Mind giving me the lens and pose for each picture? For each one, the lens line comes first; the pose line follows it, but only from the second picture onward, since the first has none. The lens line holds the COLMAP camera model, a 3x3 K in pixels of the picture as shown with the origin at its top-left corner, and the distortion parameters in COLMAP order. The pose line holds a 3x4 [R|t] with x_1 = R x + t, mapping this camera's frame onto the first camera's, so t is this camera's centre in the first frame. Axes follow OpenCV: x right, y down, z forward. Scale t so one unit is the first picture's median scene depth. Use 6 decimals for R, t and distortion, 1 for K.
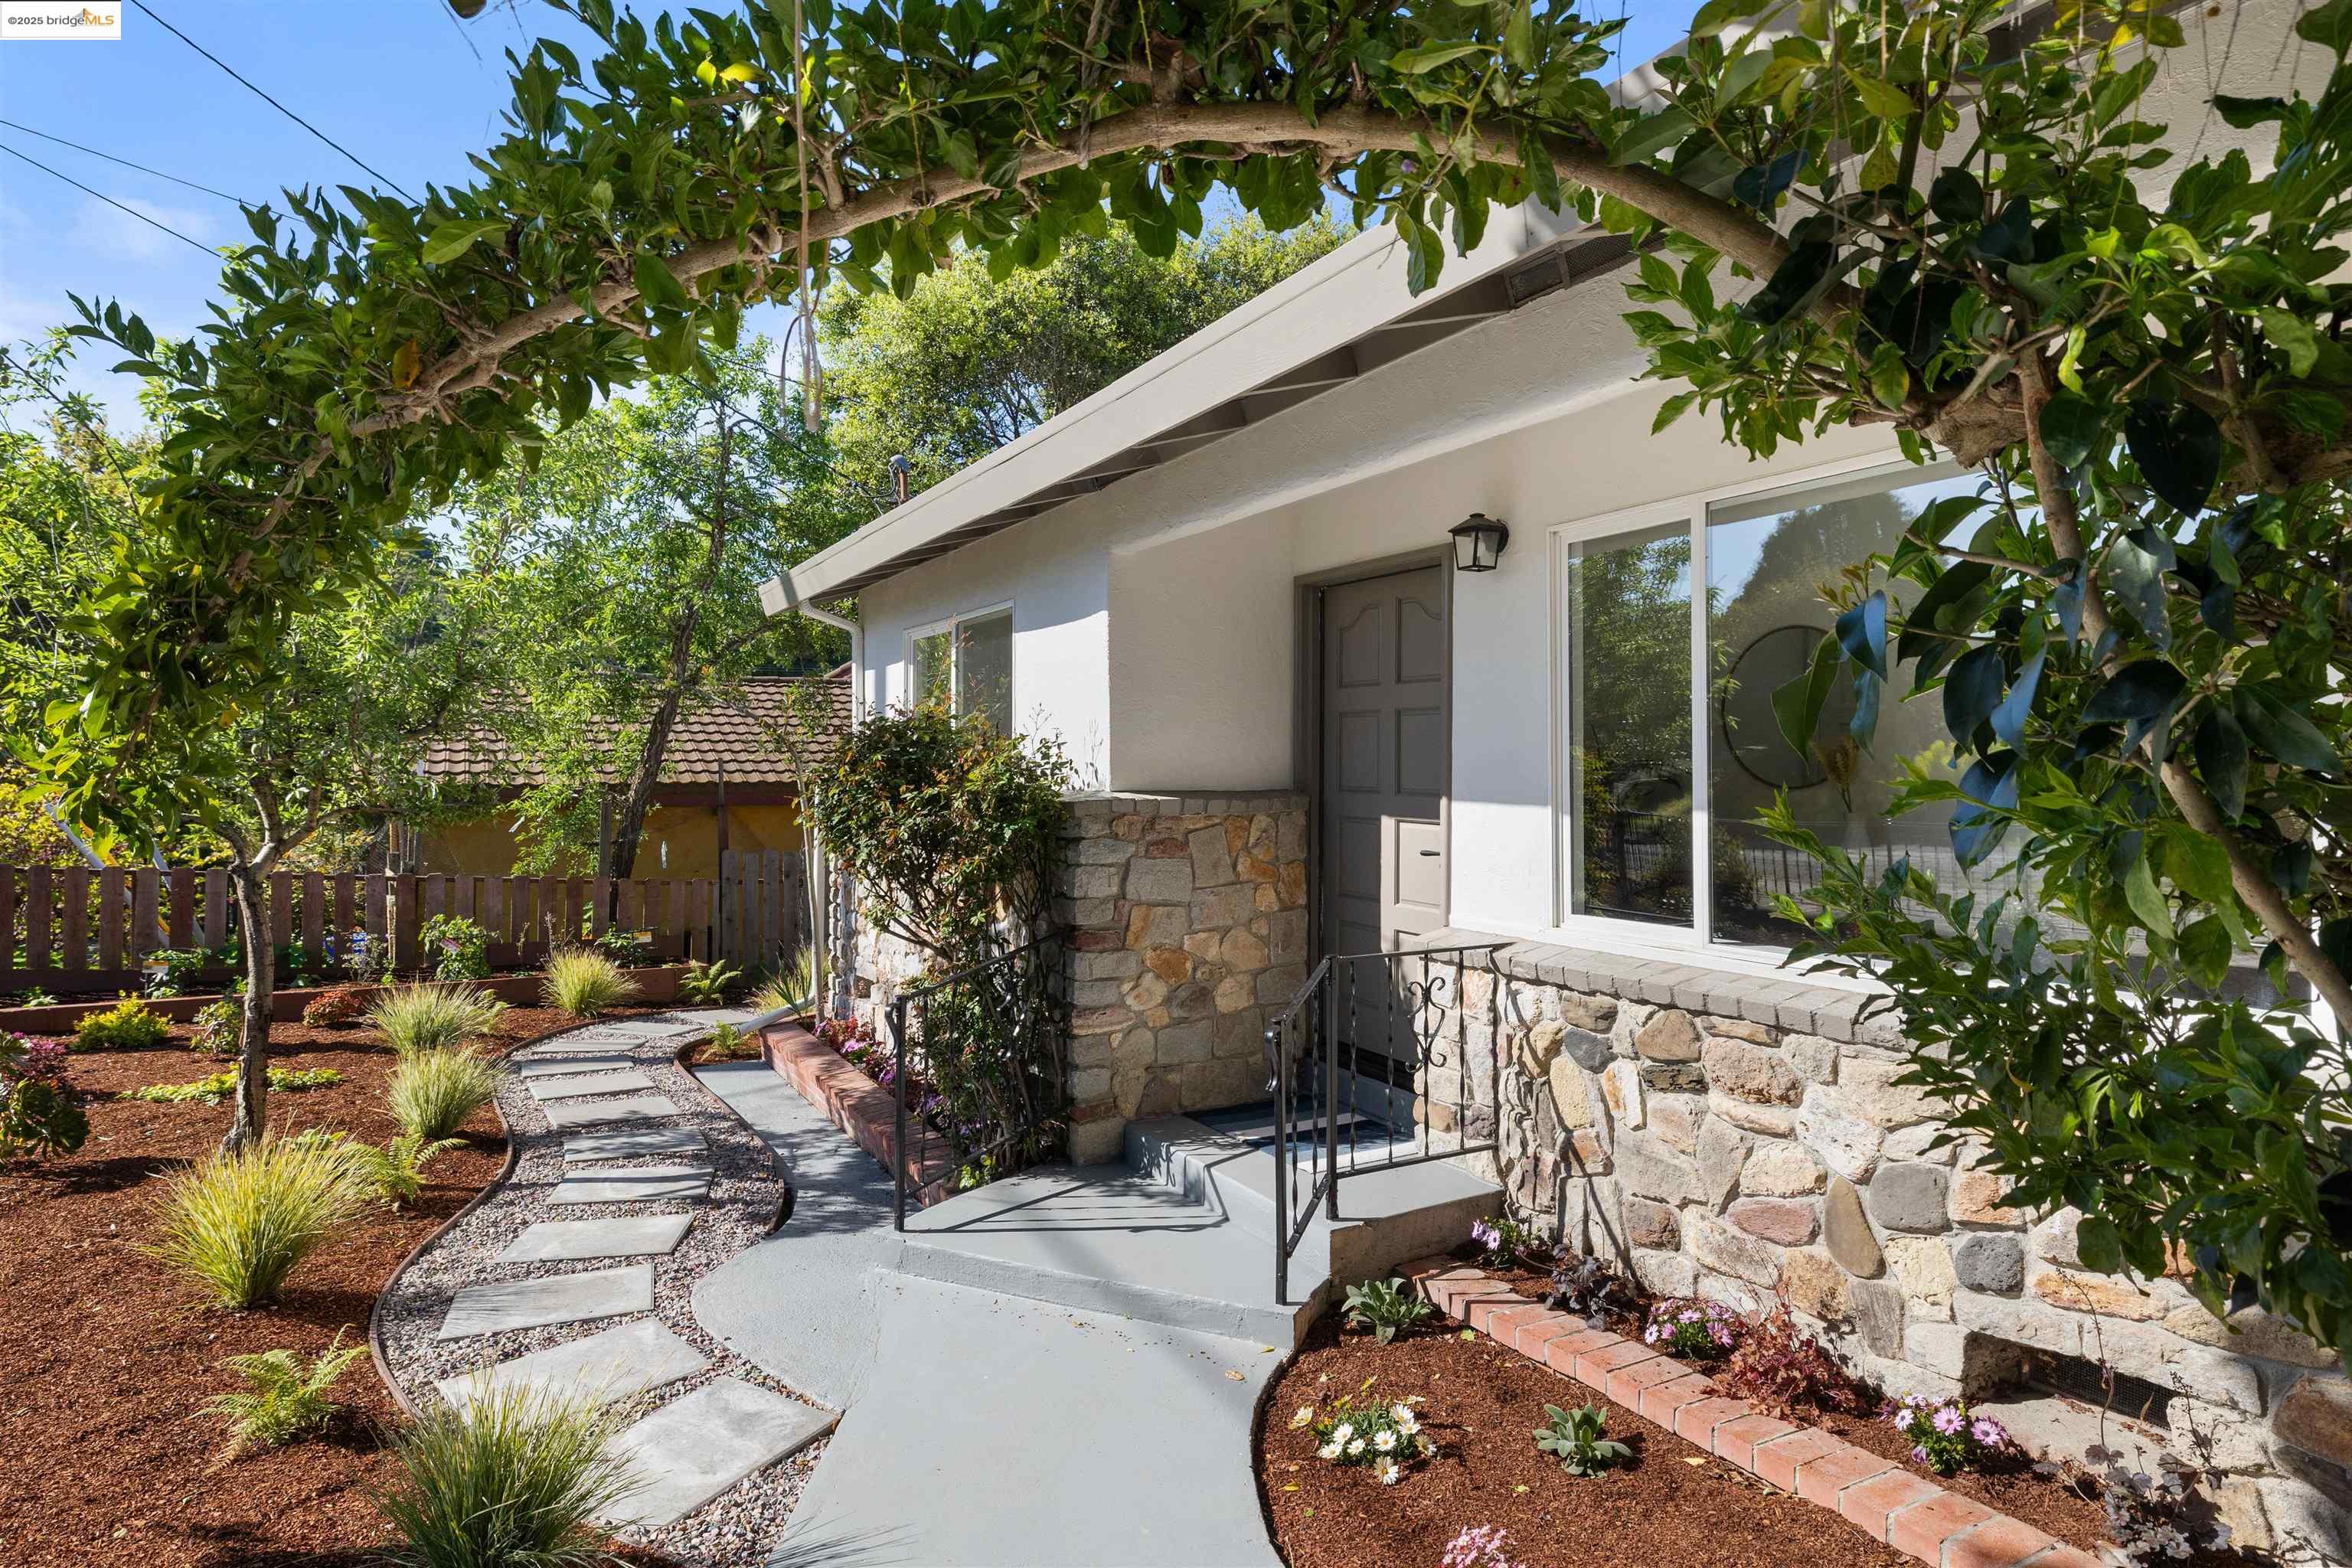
lens RADIAL K [[1276.7, 0, 1178.0], [0, 1276.7, 785.4], [0, 0, 1]] dist [-0.001860, -0.000402]
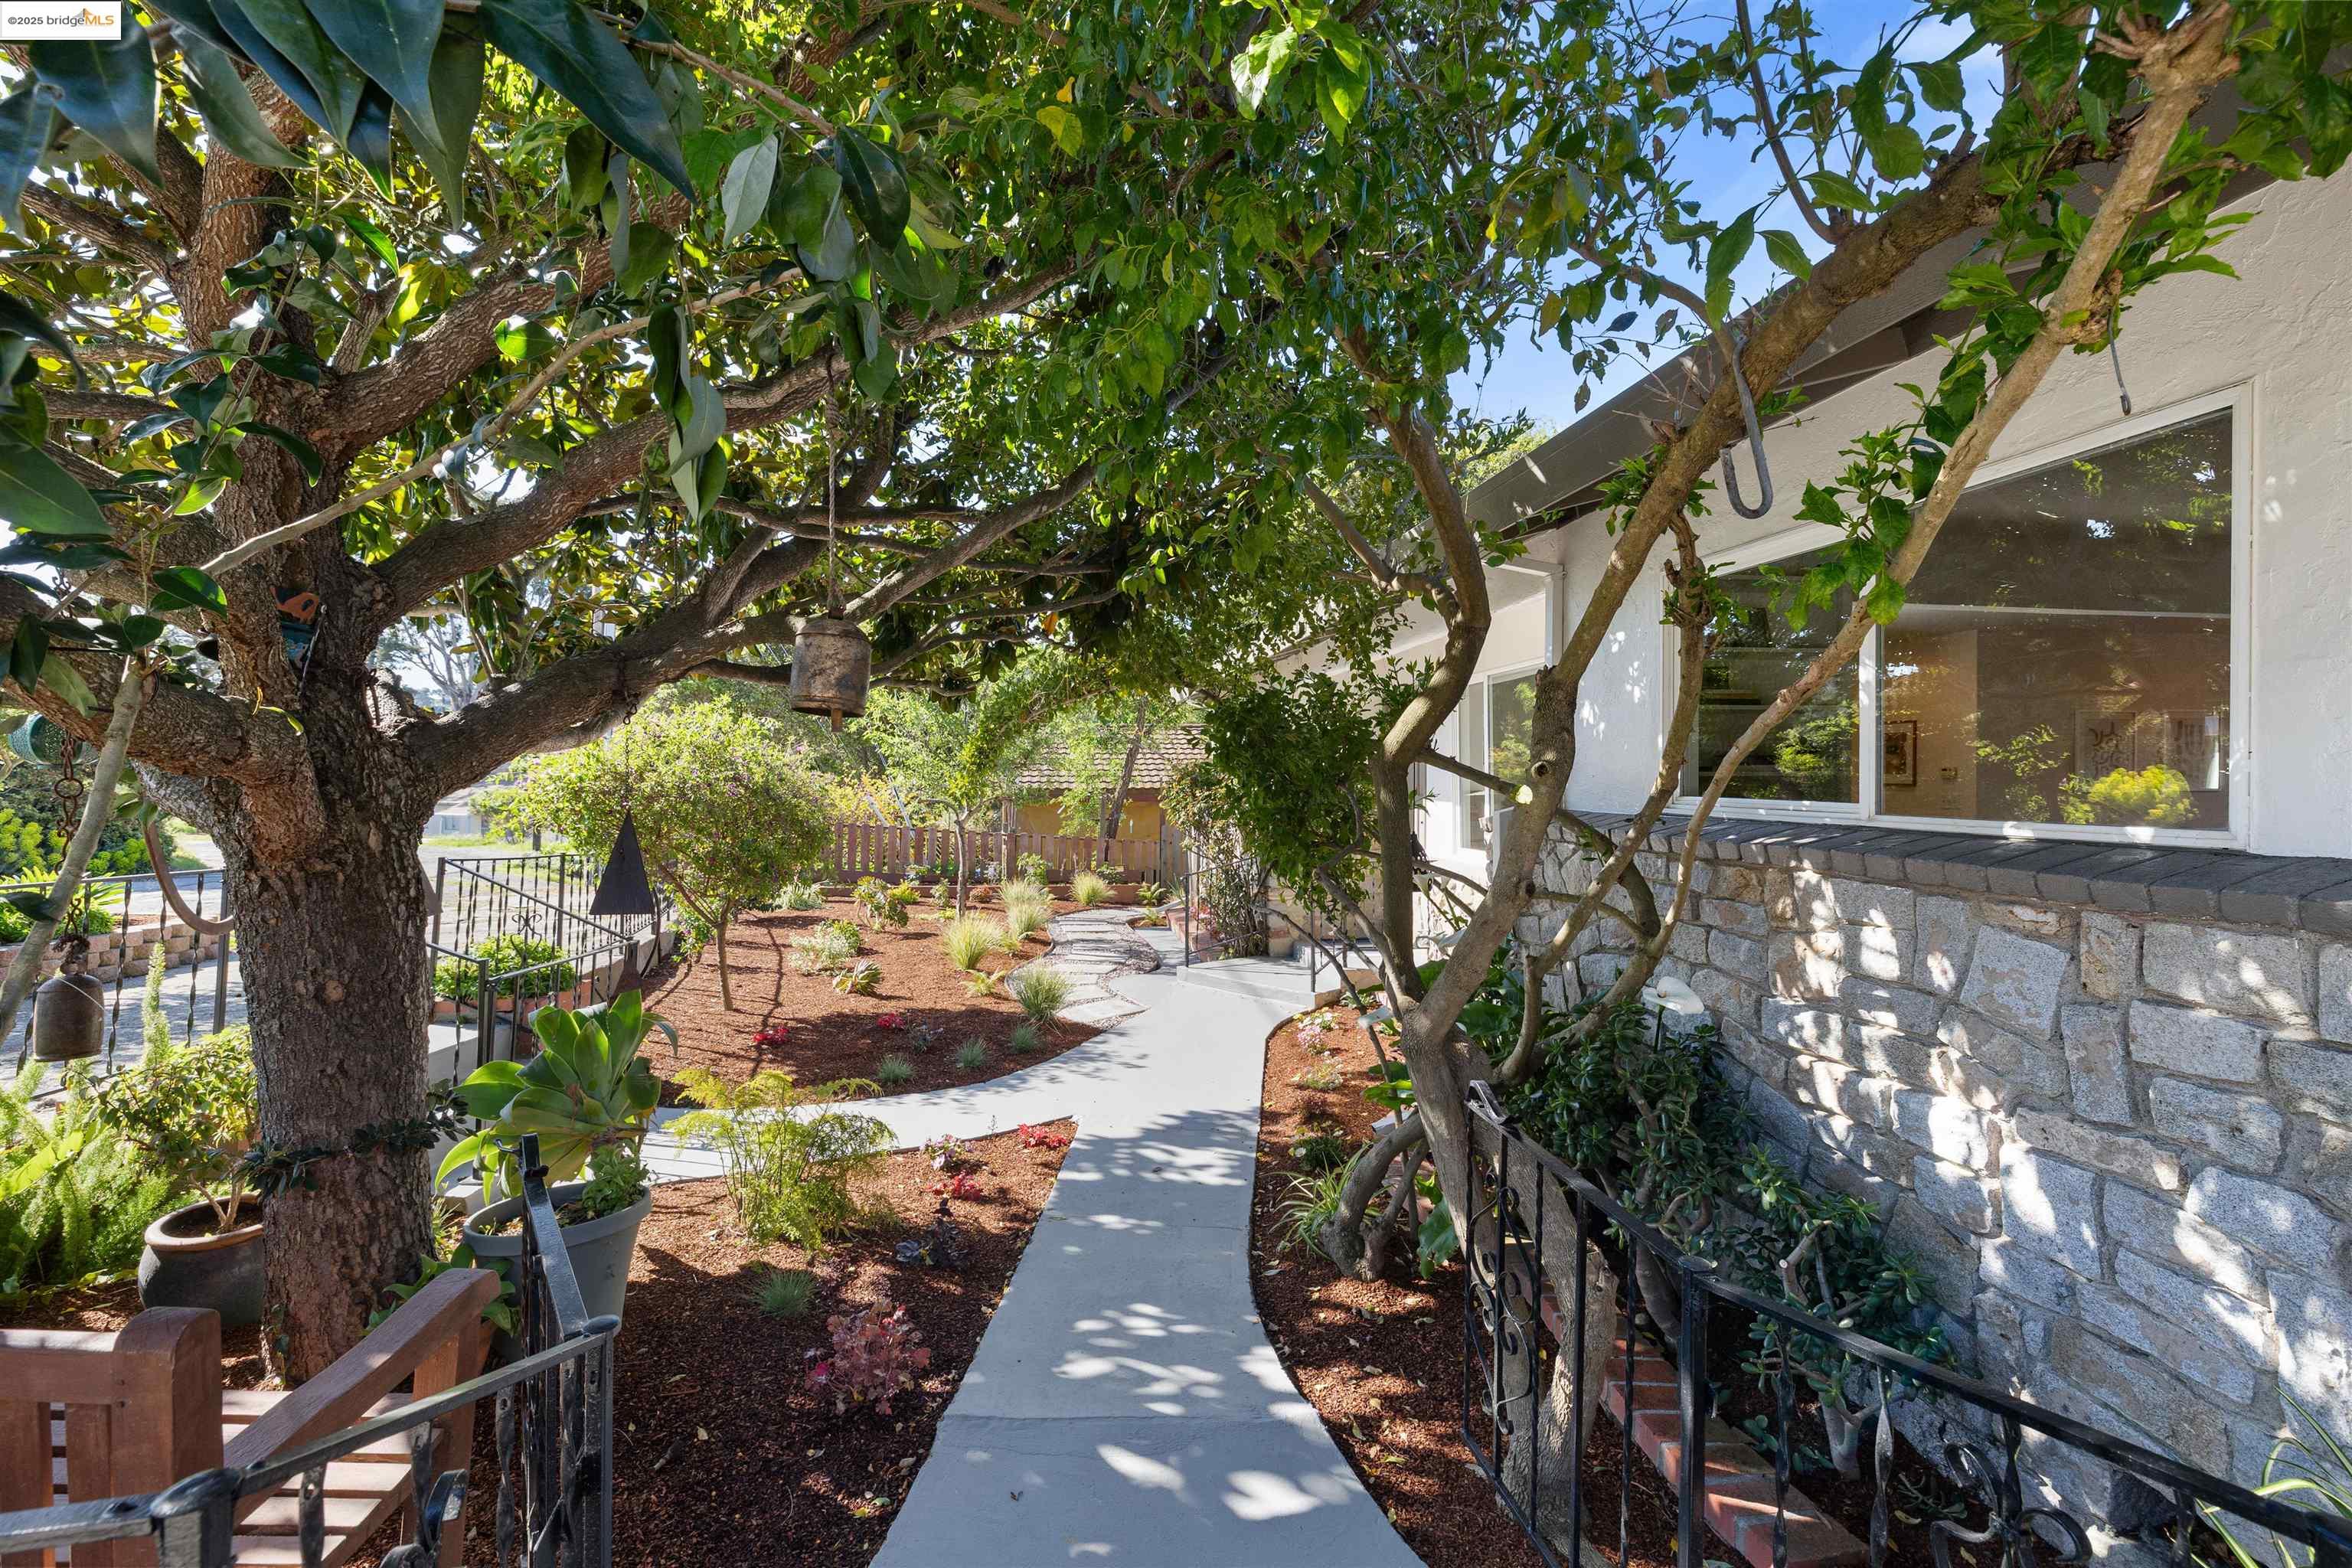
lens RADIAL K [[1017.0, 0, 1175.3], [0, 1017.0, 784.8], [0, 0, 1]] dist [0.000165, 0.000001]
pose [[0.929532, 0.002779, -0.368732, 0.236915], [-0.004803, 0.999978, -0.004572, -0.000047], [0.368711, 0.006021, 0.929525, -0.413775]]
